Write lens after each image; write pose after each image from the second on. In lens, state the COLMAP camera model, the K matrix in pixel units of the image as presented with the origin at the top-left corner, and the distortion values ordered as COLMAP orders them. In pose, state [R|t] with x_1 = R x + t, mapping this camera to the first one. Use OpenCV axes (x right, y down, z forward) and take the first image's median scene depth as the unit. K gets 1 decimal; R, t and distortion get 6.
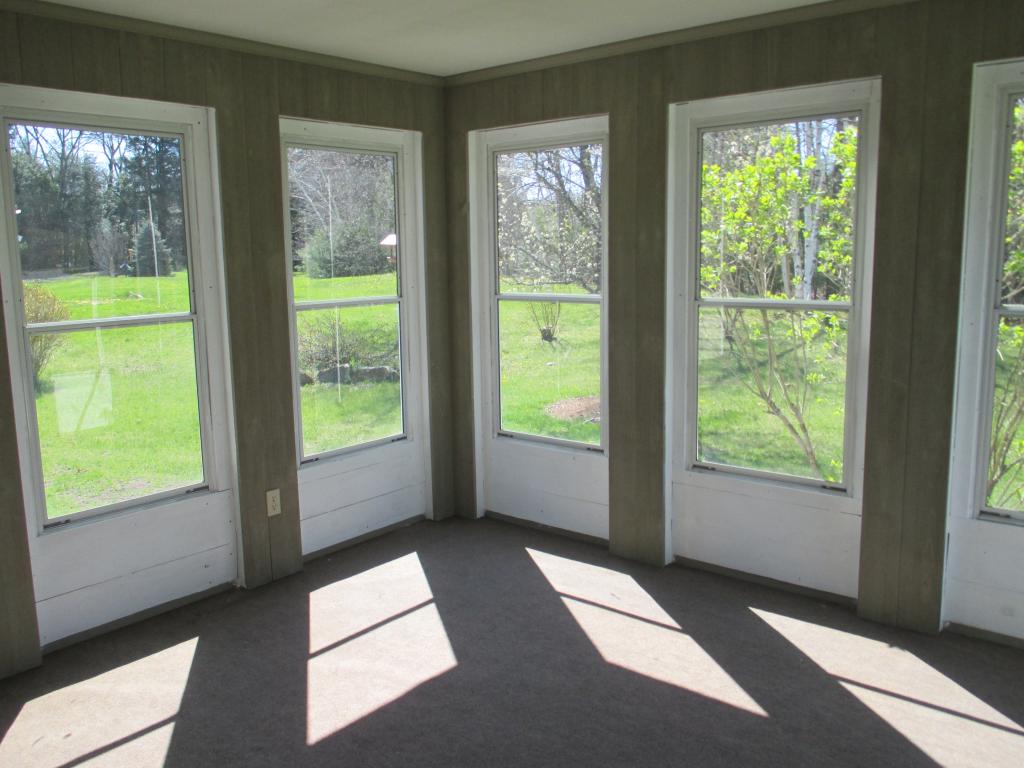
lens RADIAL K [[840.8, 0, 517.0], [0, 840.8, 384.8], [0, 0, 1]] dist [-0.030481, 0.007959]
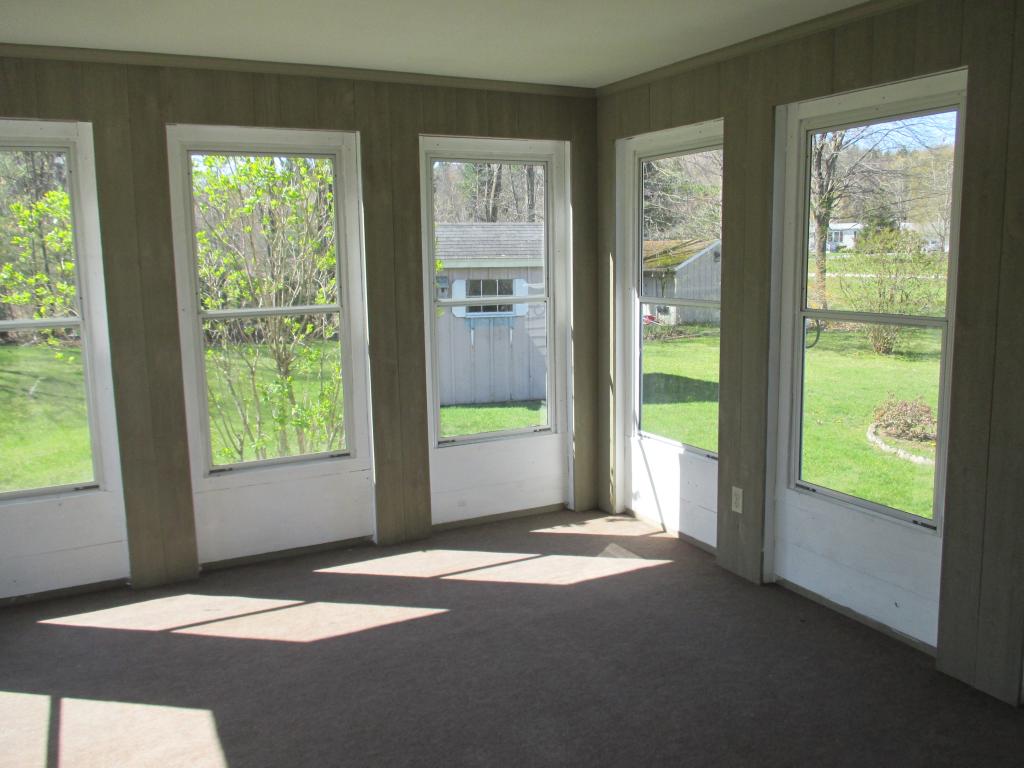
lens RADIAL K [[840.8, 0, 519.6], [0, 840.8, 380.8], [0, 0, 1]] dist [-0.030481, 0.007959]
pose [[0.394148, -0.129546, 0.909871, -0.694840], [0.158460, 0.984768, 0.071566, -0.034427], [-0.905283, 0.115971, 0.408672, 0.260398]]
